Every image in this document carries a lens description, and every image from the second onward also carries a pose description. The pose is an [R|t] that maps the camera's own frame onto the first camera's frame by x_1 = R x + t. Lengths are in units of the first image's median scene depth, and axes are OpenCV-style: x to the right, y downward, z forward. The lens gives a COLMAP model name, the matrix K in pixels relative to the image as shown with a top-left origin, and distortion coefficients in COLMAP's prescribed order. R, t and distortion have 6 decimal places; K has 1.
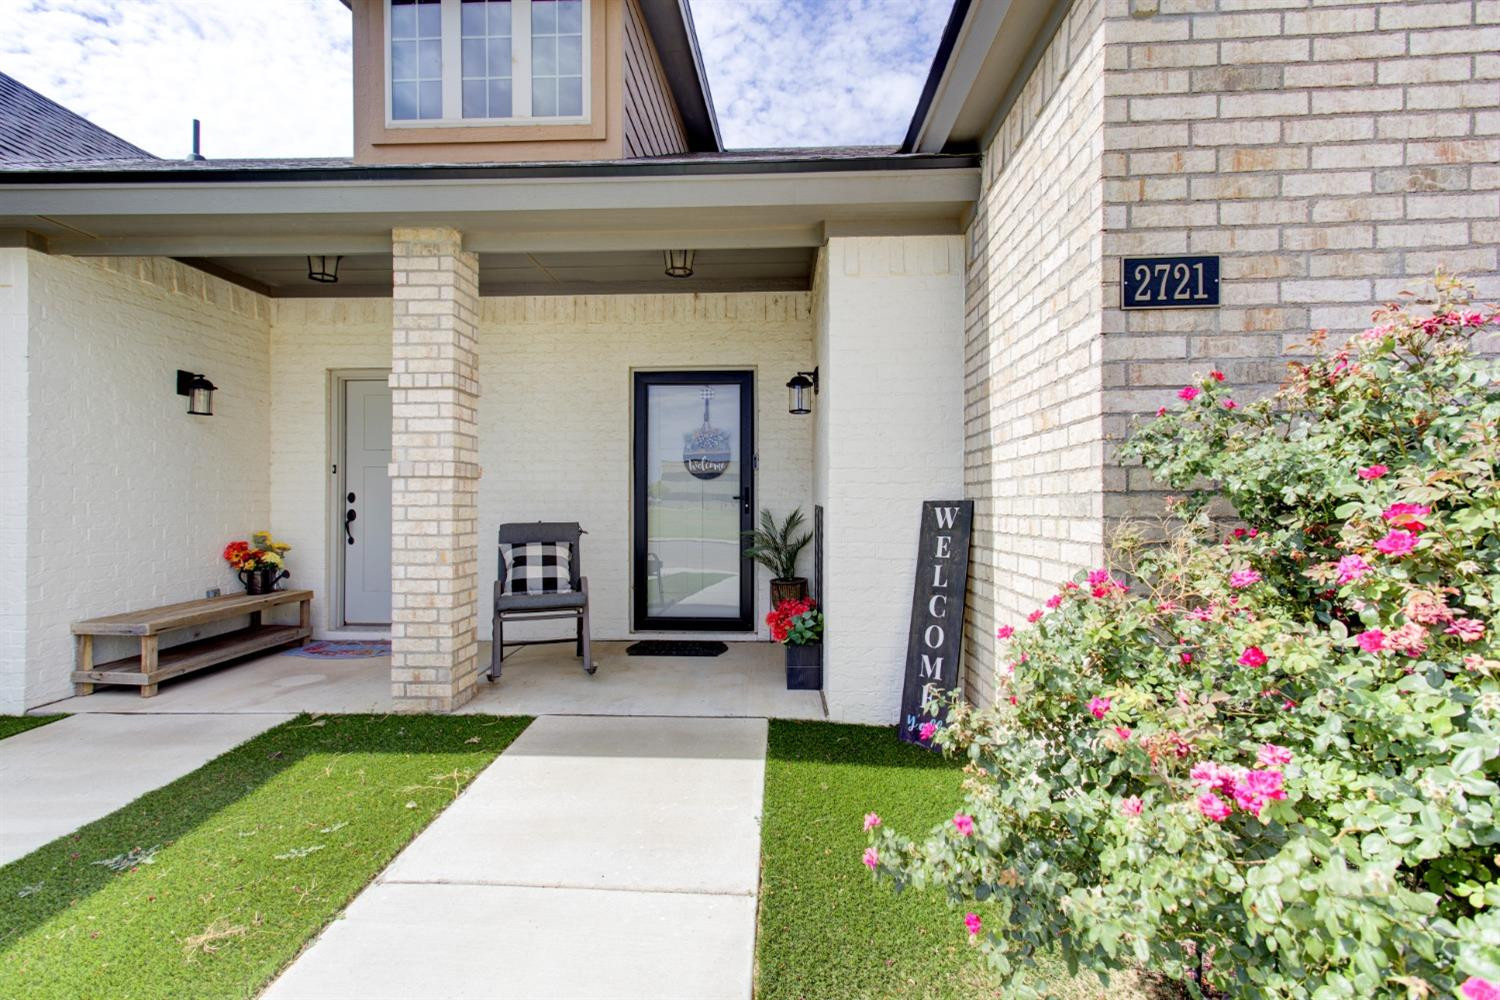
lens RADIAL K [[719.2, 0, 749.2], [0, 719.2, 505.5], [0, 0, 1]] dist [0.012582, 0.004030]
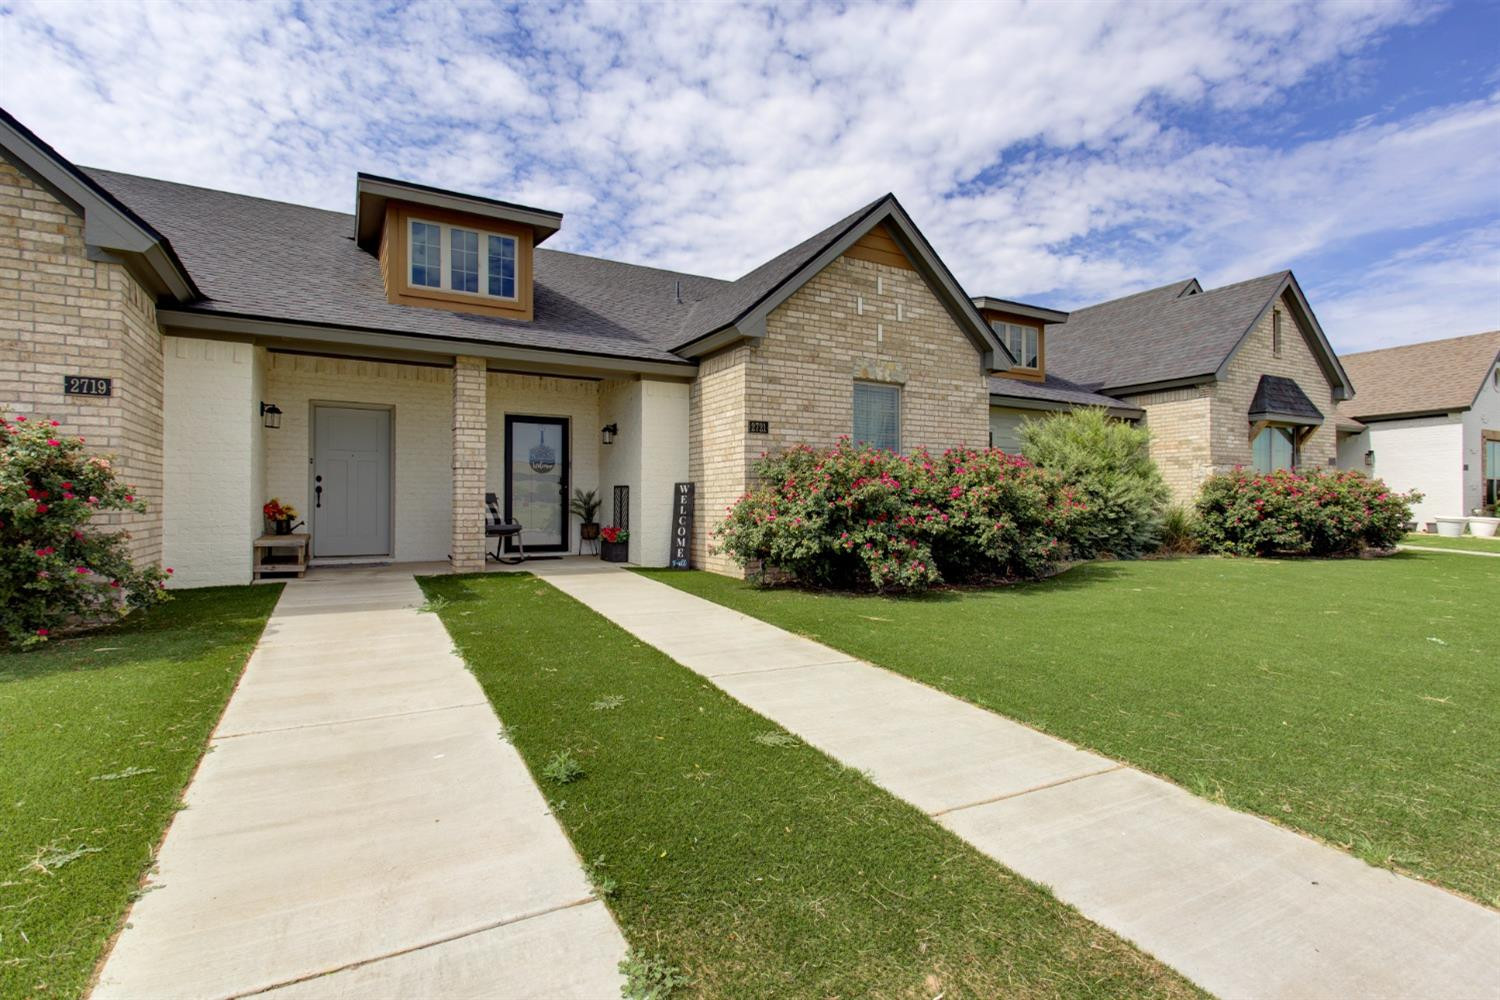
lens RADIAL K [[719.2, 0, 737.4], [0, 719.2, 502.2], [0, 0, 1]] dist [0.012582, 0.004030]
pose [[0.853061, 0.003908, 0.521797, -1.002287], [0.000143, 0.999970, -0.007723, 0.091879], [-0.521812, 0.006663, 0.853035, -1.468994]]
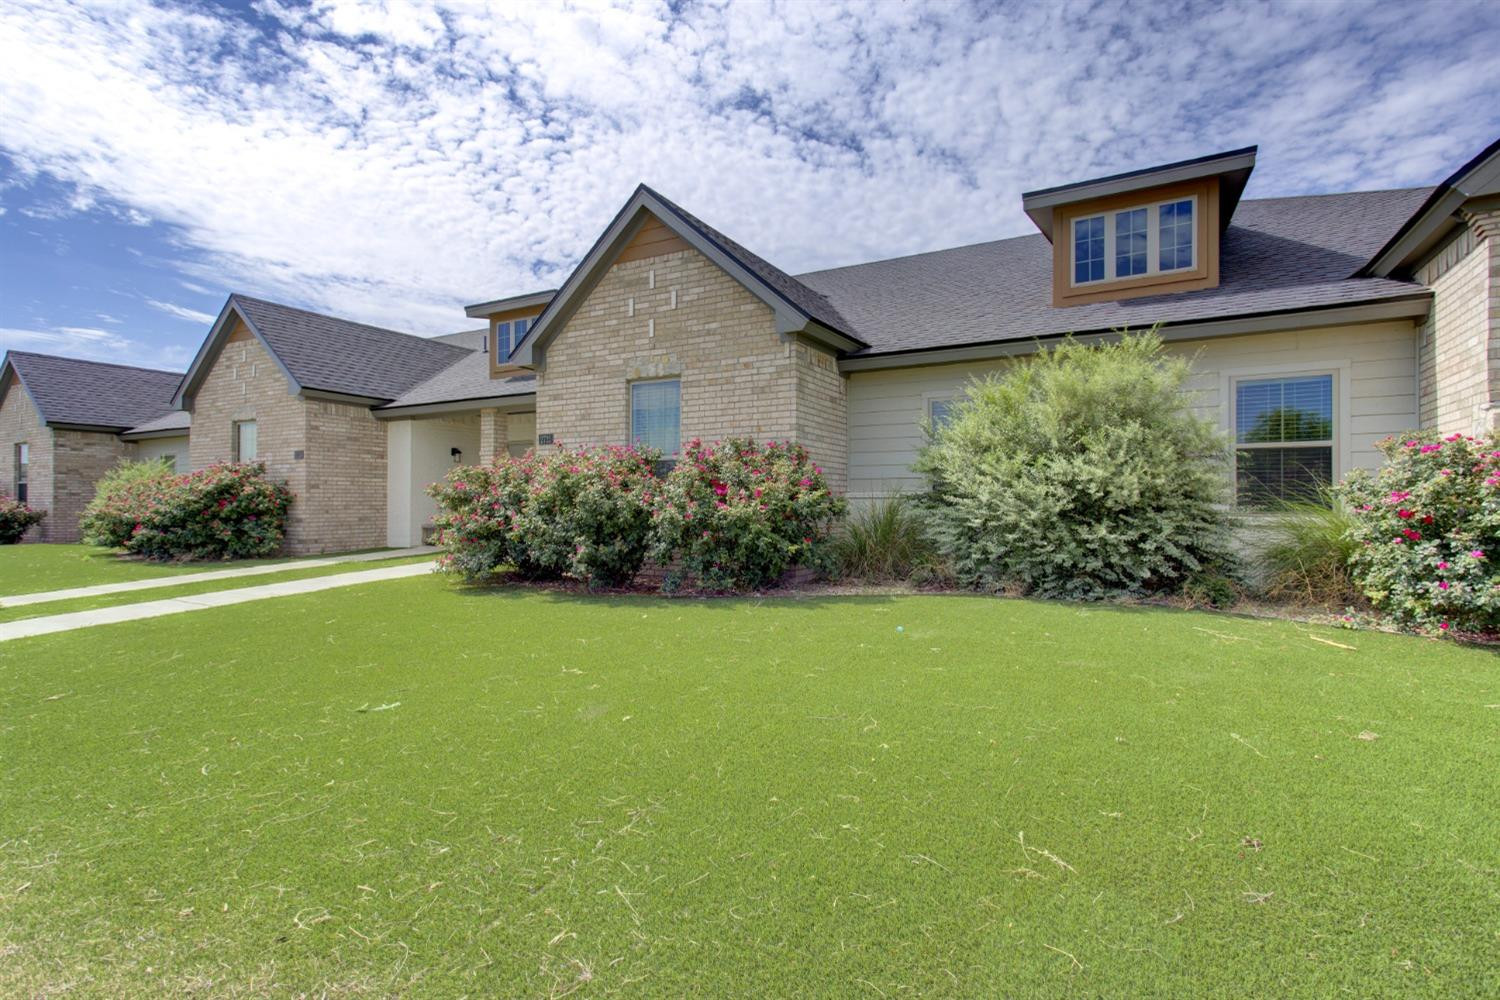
lens RADIAL K [[719.2, 0, 753.6], [0, 719.2, 501.5], [0, 0, 1]] dist [0.012582, 0.004030]
pose [[0.895231, -0.002417, -0.445595, 2.394111], [-0.000523, 0.999979, -0.006474, 0.084658], [0.445601, 0.006029, 0.895211, -1.628379]]
